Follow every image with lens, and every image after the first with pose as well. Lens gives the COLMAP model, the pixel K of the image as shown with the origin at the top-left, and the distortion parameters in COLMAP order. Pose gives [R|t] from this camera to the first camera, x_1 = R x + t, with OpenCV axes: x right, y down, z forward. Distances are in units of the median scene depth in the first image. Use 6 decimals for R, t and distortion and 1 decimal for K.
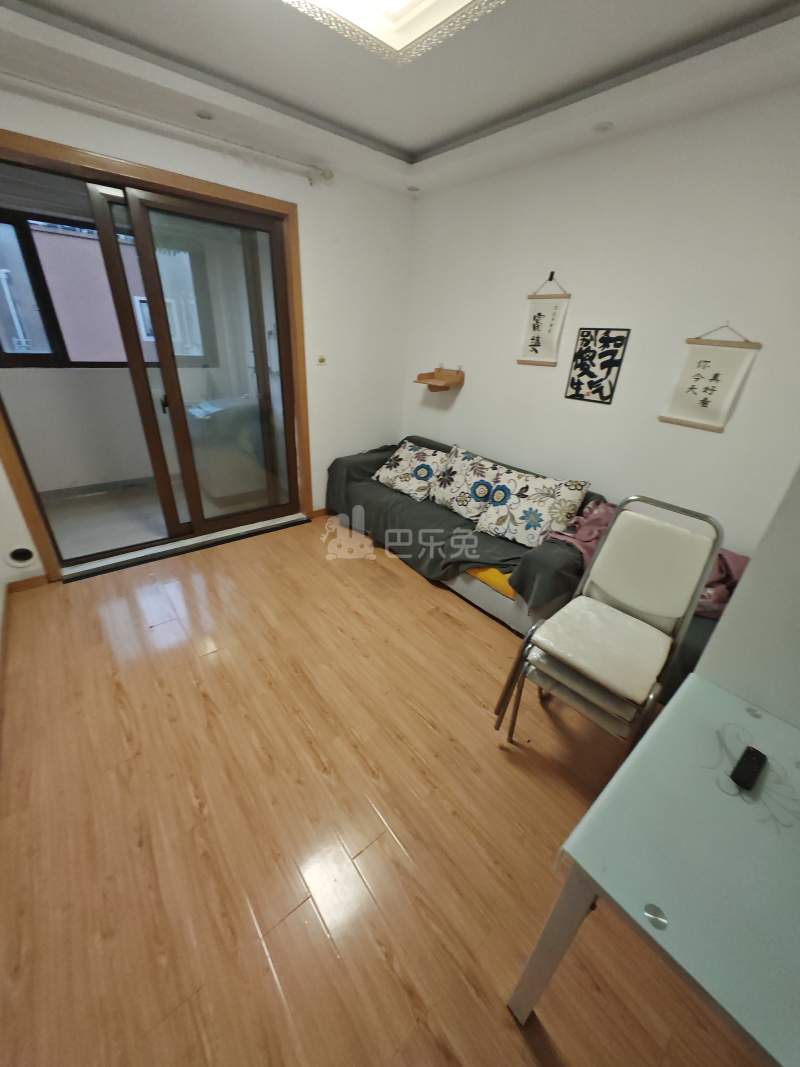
lens RADIAL K [[400.5, 0, 404.5], [0, 400.5, 532.8], [0, 0, 1]] dist [-0.002341, 0.000029]
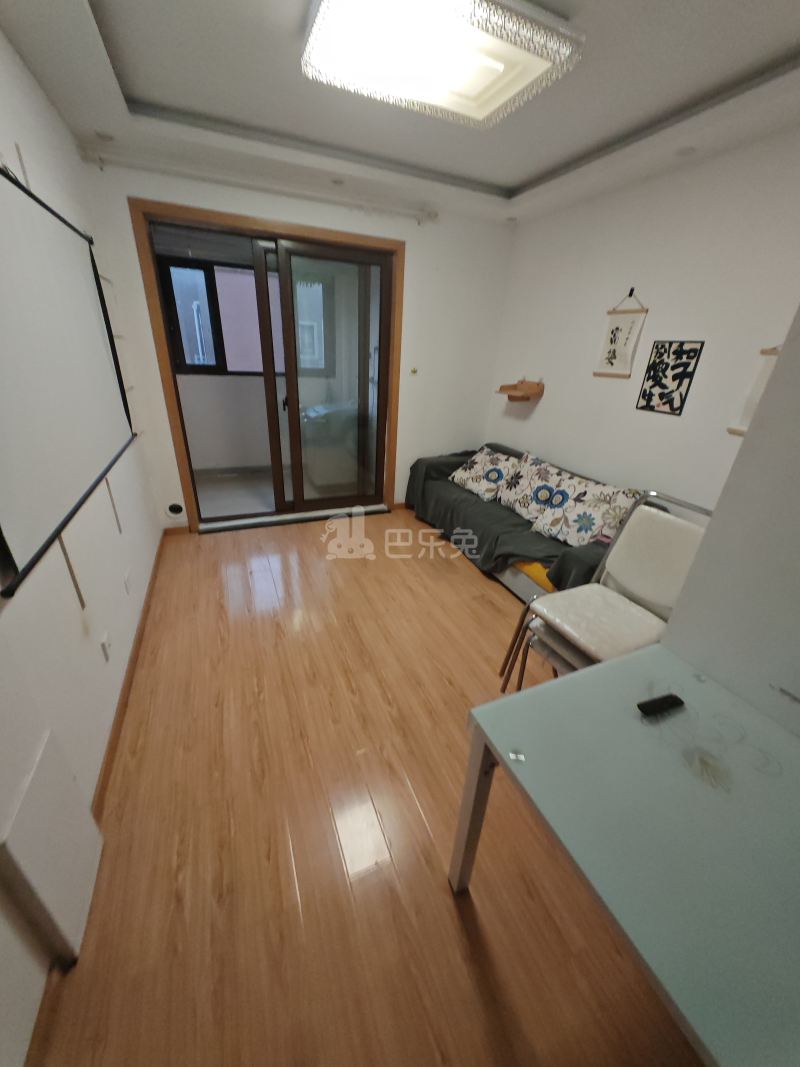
lens RADIAL K [[400.5, 0, 401.3], [0, 400.5, 530.3], [0, 0, 1]] dist [-0.002341, 0.000029]
pose [[0.960837, 0.110634, -0.254072, 0.124556], [-0.121288, 0.992261, -0.026607, 0.068454], [0.249162, 0.056381, 0.966819, -0.112635]]
